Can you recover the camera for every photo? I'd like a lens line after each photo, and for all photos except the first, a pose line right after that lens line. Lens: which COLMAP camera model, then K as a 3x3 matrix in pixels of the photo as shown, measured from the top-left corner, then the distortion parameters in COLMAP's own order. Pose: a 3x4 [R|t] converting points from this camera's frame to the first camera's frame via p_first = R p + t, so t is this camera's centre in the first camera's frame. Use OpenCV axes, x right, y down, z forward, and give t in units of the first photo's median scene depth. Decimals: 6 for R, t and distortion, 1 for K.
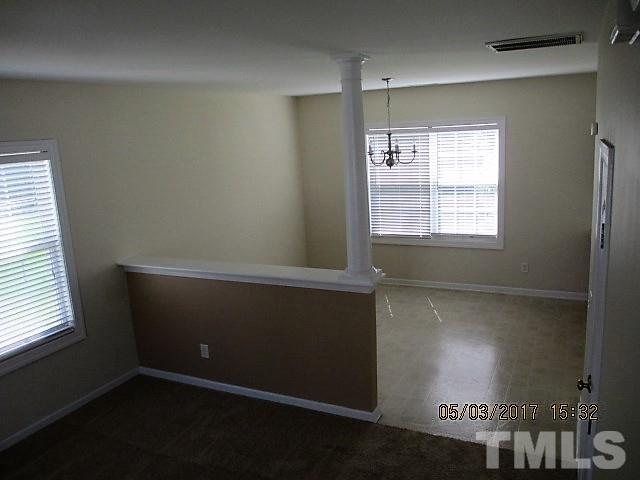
lens RADIAL K [[530.2, 0, 320.0], [0, 530.2, 240.0], [0, 0, 1]] dist [-0.058506, 0.003488]
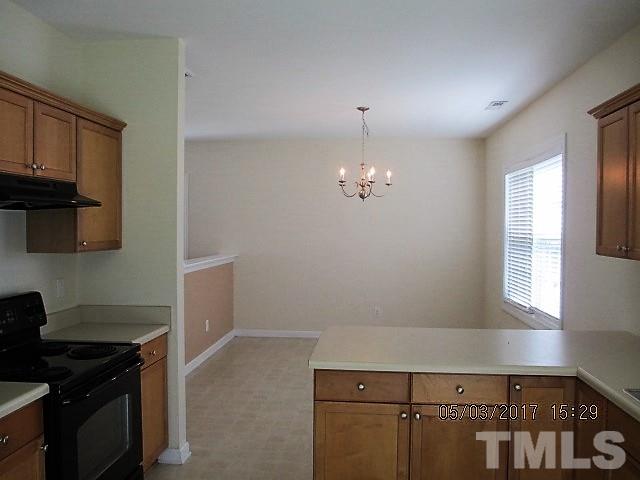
lens RADIAL K [[530.2, 0, 320.0], [0, 530.2, 240.0], [0, 0, 1]] dist [-0.058506, 0.003488]
pose [[0.353775, 0.076594, -0.932189, 0.768245], [-0.210583, 0.977576, 0.000405, -0.040549], [0.911317, 0.196160, 0.361971, 0.470567]]
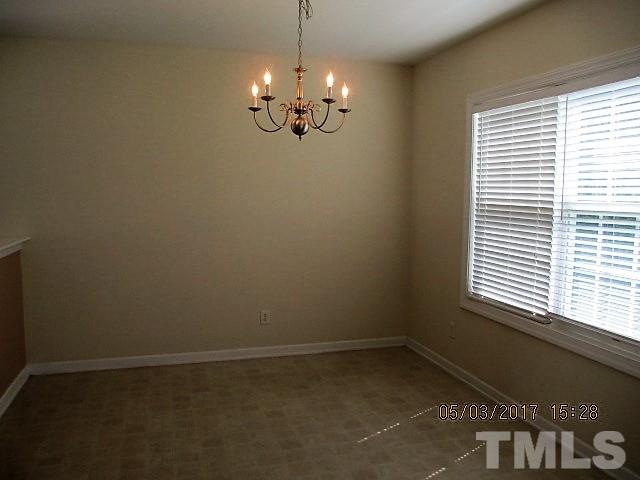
lens RADIAL K [[530.2, 0, 320.0], [0, 530.2, 240.0], [0, 0, 1]] dist [-0.058506, 0.003488]
pose [[0.676251, 0.127799, -0.725501, 0.403314], [-0.193355, 0.981101, -0.007406, -0.033385], [0.710843, 0.145288, 0.688181, 0.534013]]
